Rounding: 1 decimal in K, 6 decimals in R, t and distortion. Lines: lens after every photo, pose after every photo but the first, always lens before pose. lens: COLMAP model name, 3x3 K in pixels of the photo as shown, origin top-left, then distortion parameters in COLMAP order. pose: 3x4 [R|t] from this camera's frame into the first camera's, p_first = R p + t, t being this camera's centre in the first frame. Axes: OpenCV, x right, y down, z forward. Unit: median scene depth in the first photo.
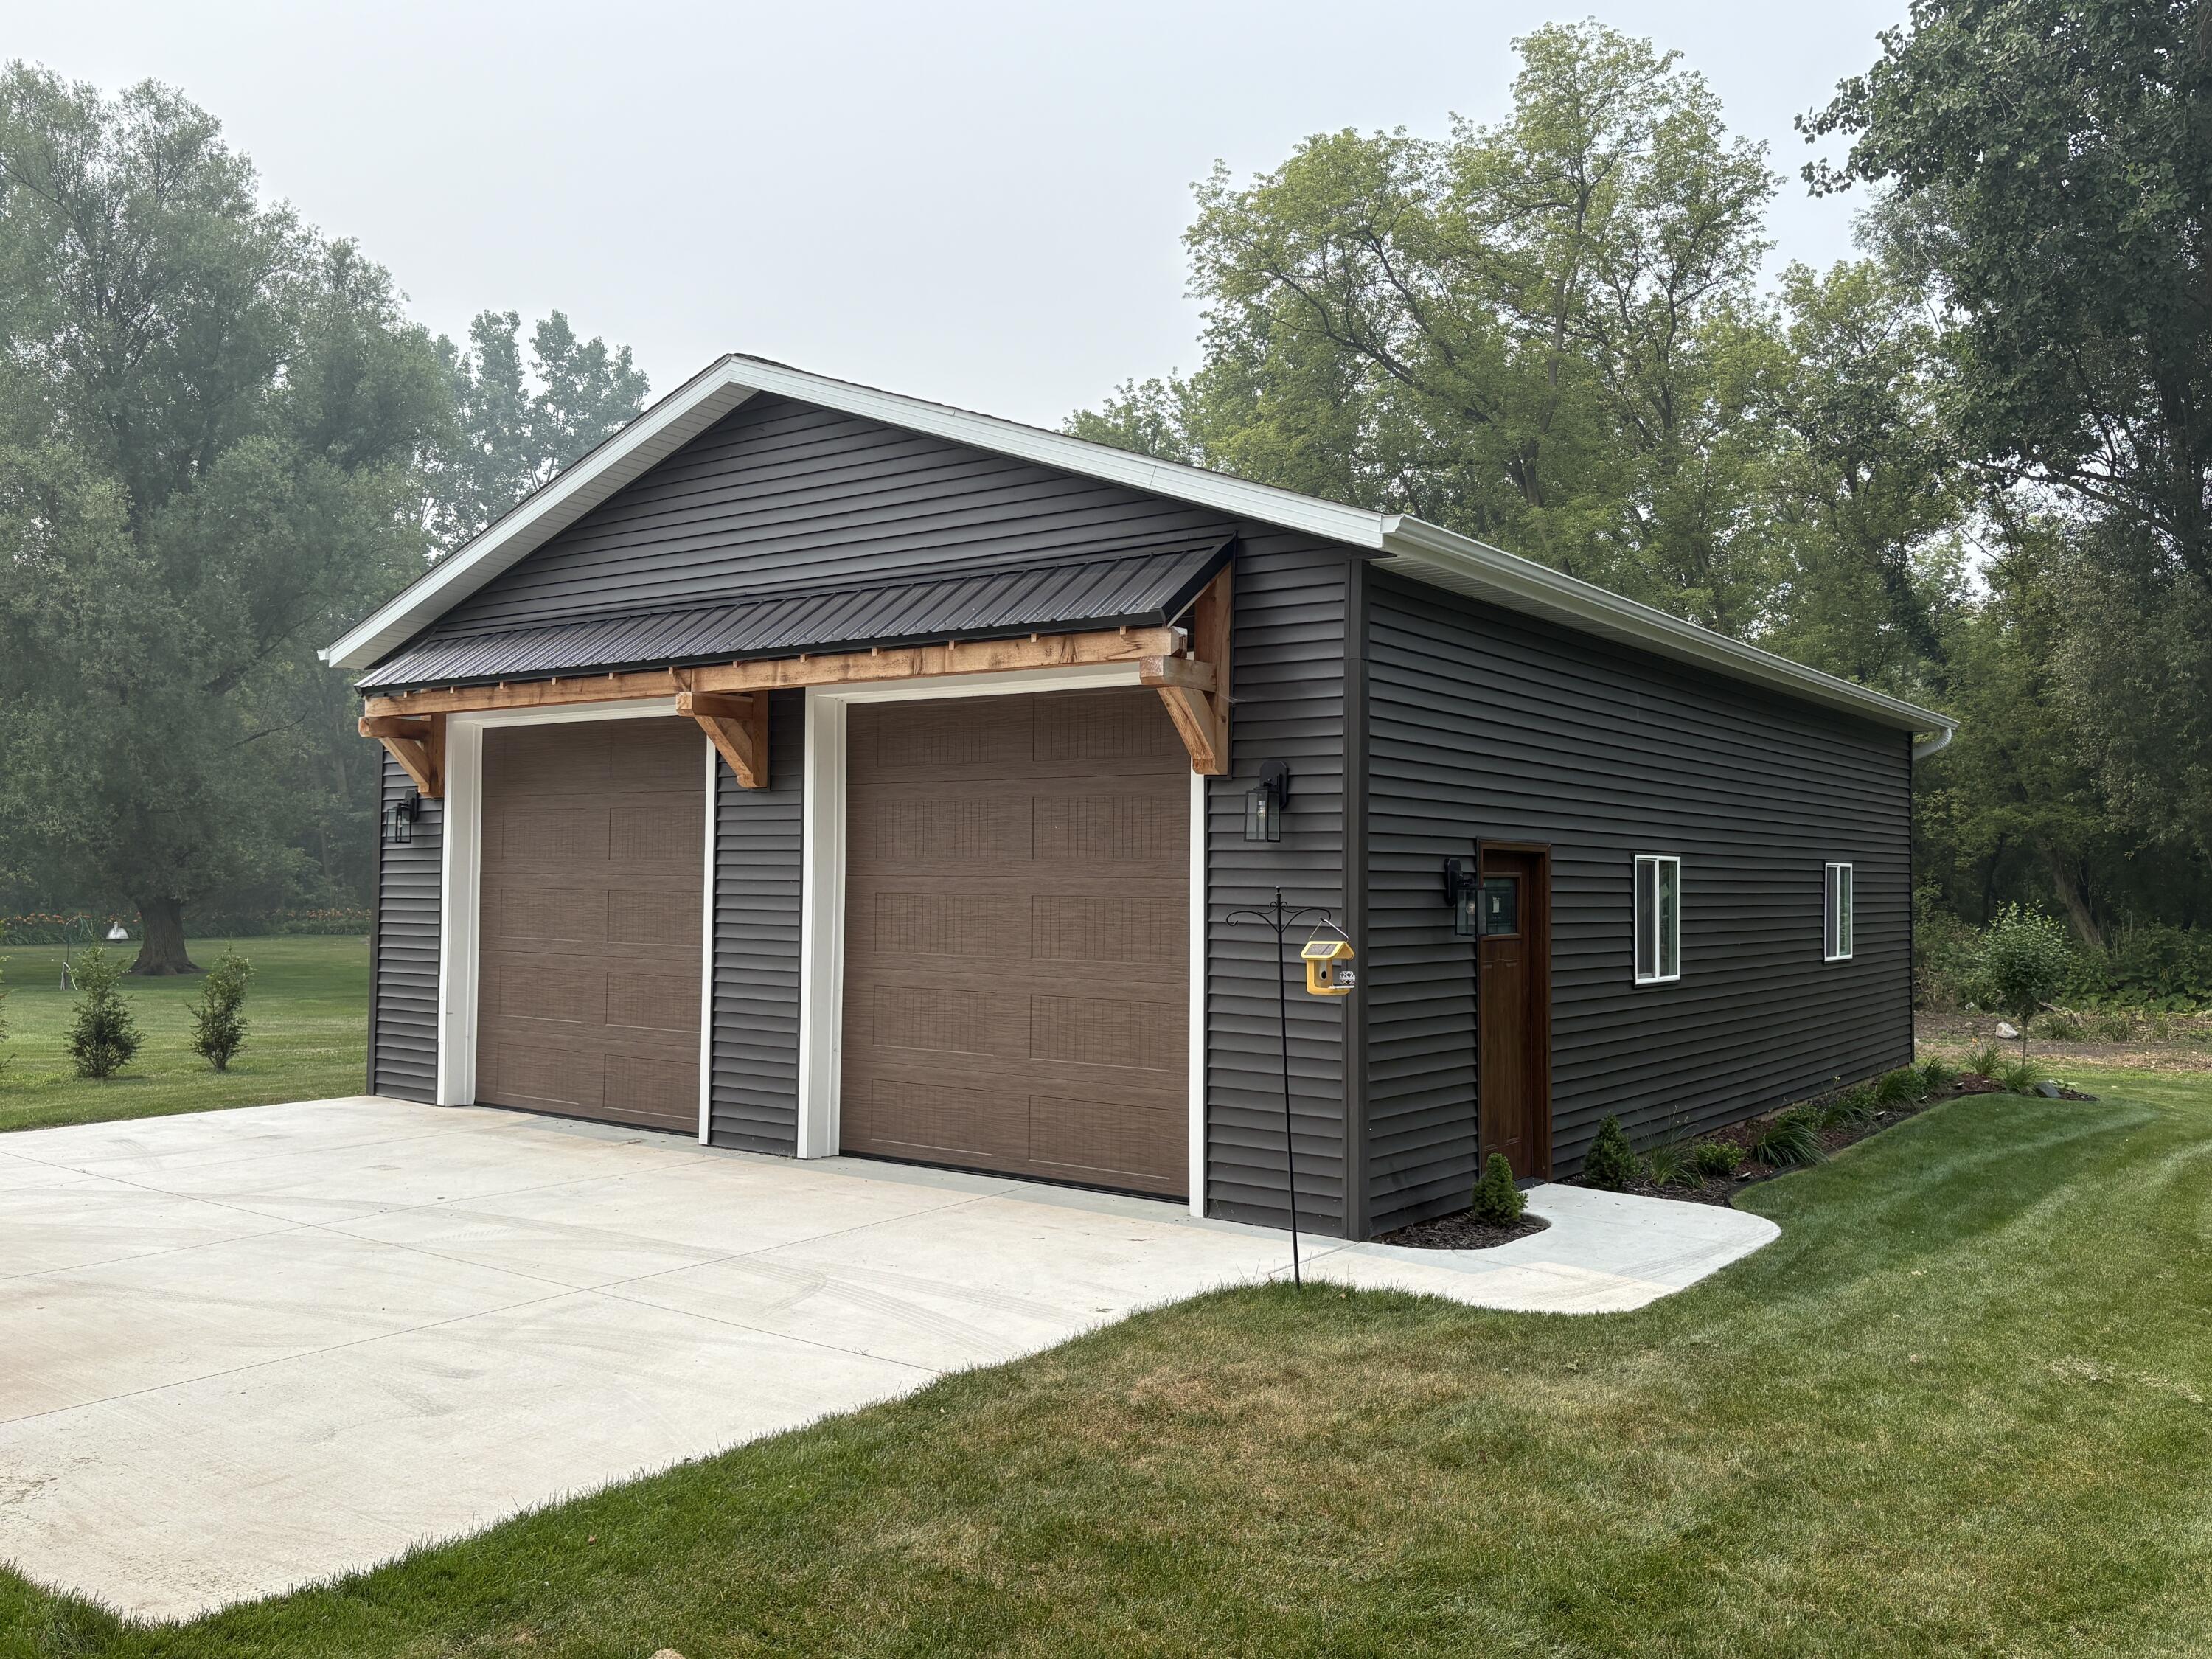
lens RADIAL K [[1757.0, 0, 1107.3], [0, 1757.0, 830.2], [0, 0, 1]] dist [-0.003448, -0.001692]
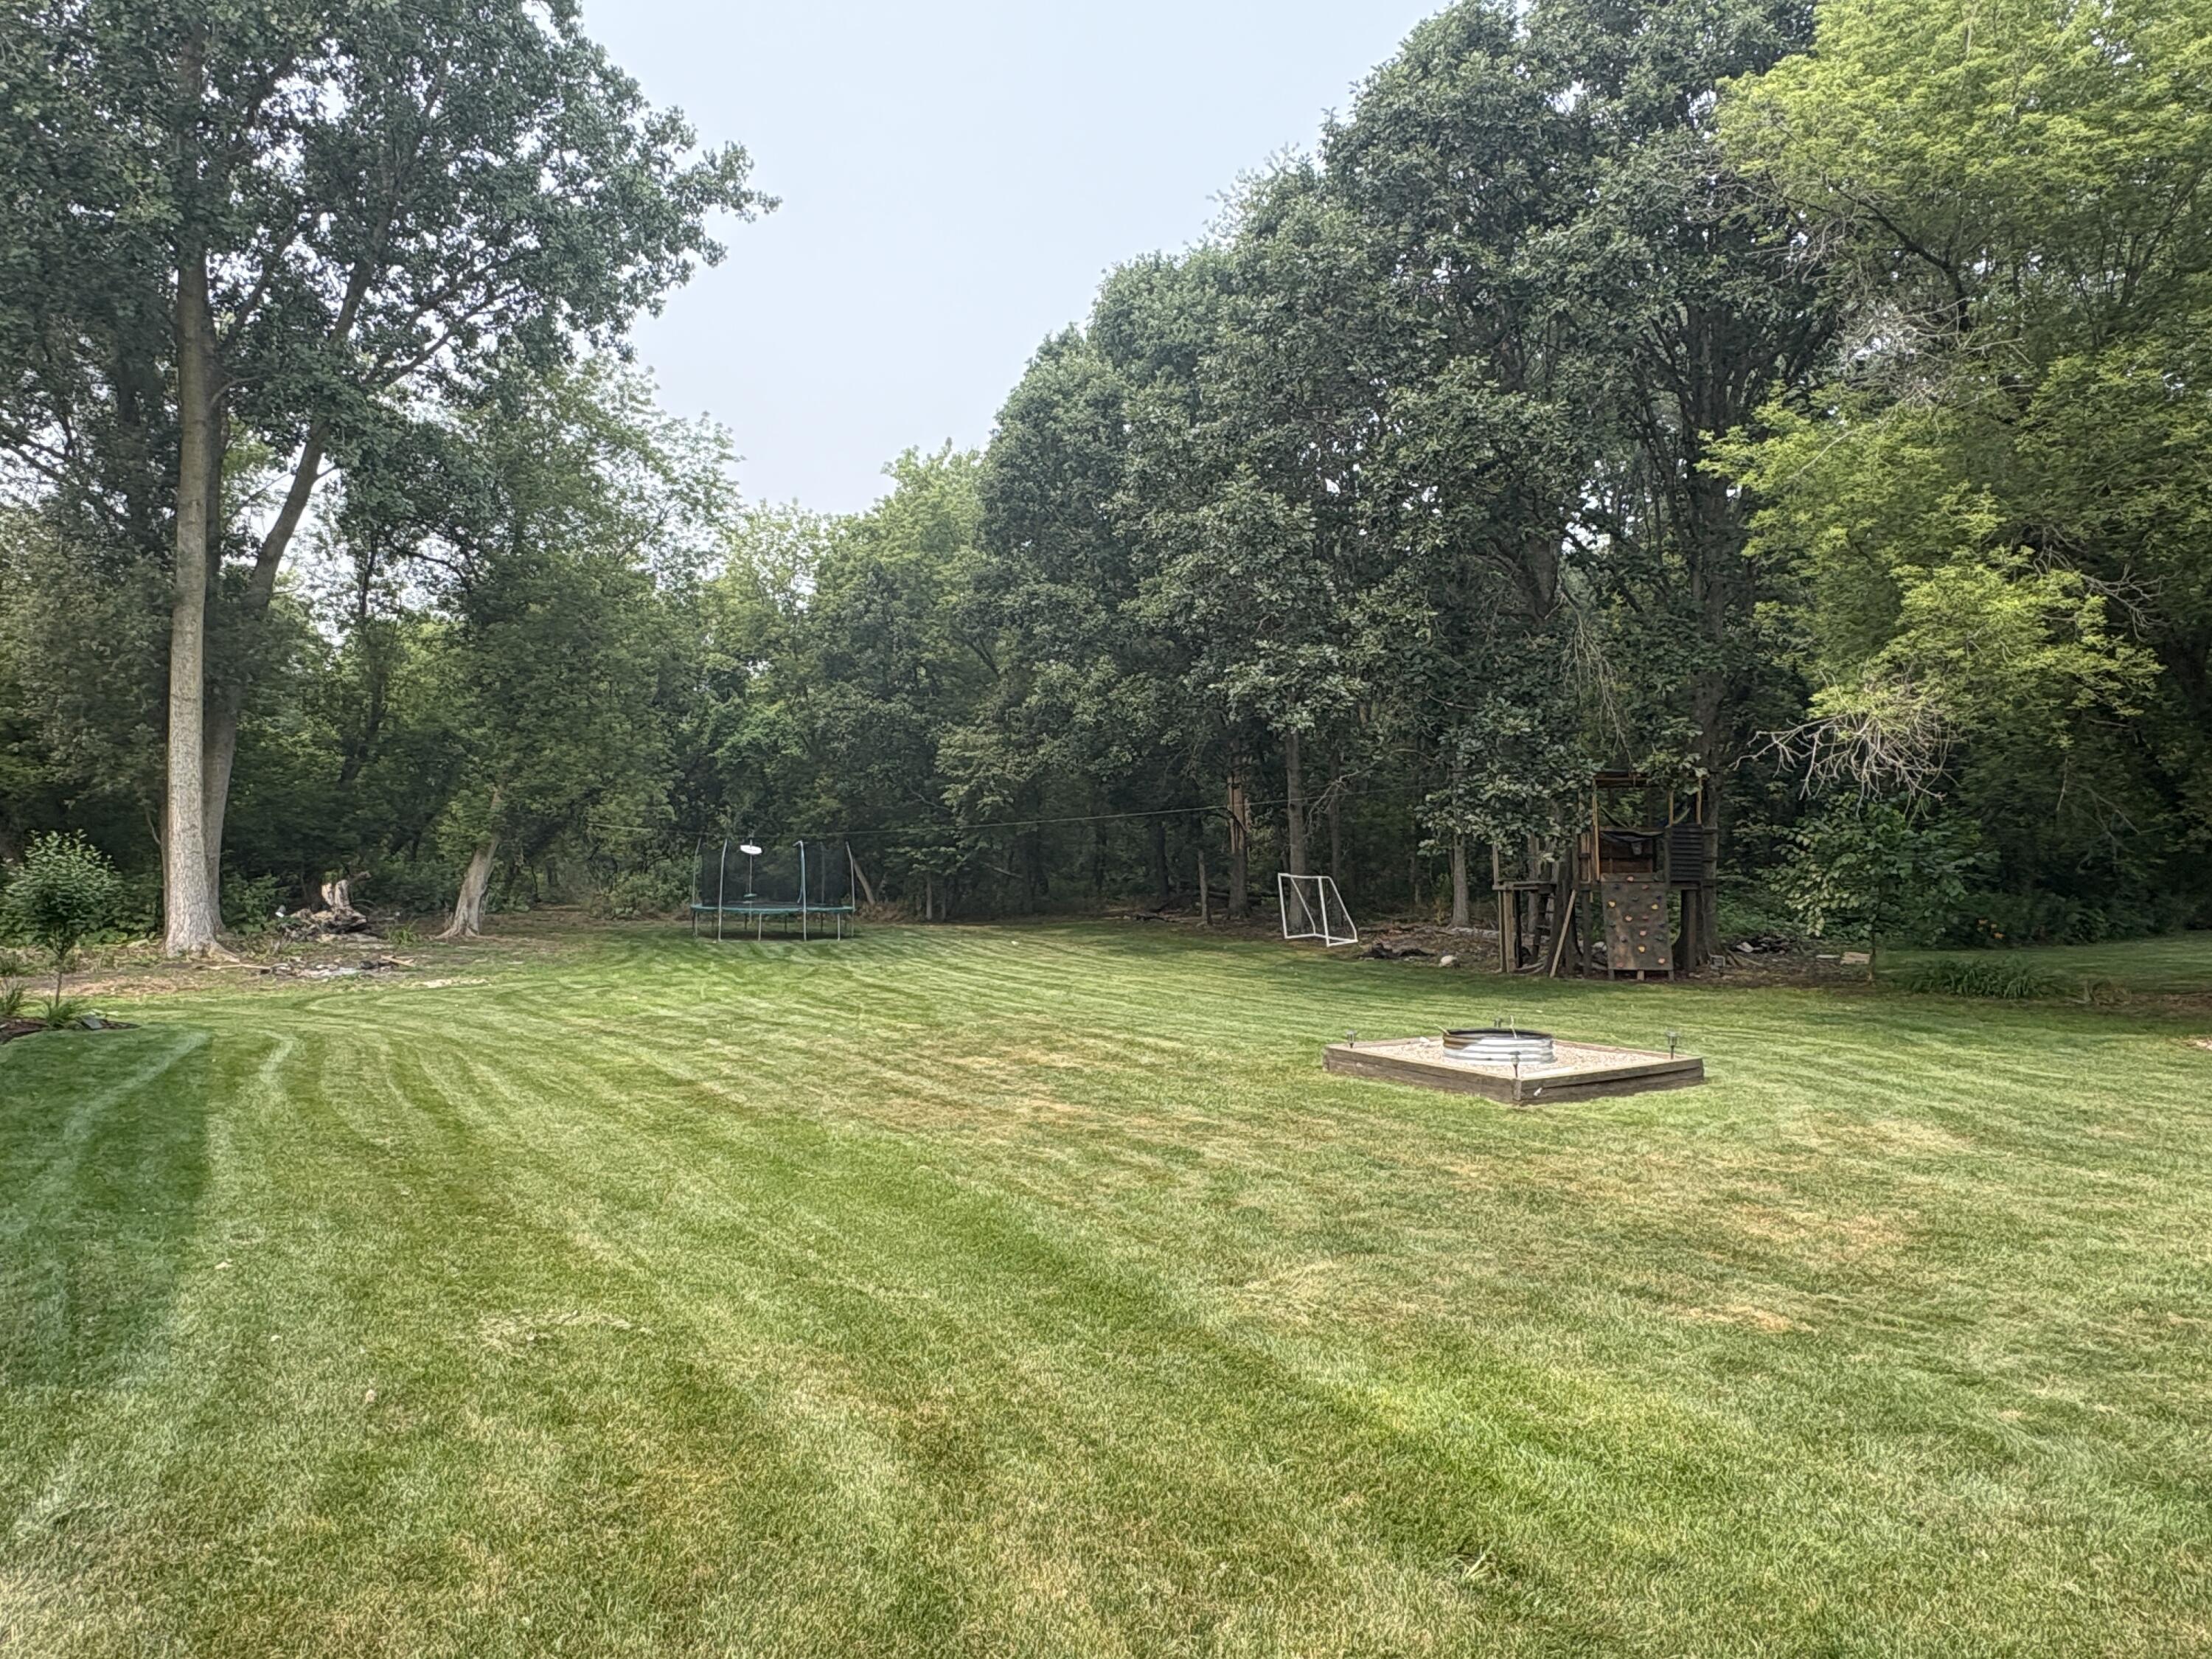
lens RADIAL K [[1359.8, 0, 1106.1], [0, 1359.8, 835.9], [0, 0, 1]] dist [-0.004939, -0.000456]
pose [[0.342115, 0.010366, 0.939601, 0.007405], [-0.033897, 0.999424, 0.001317, 0.011890], [-0.939046, -0.032300, 0.342270, 0.107033]]
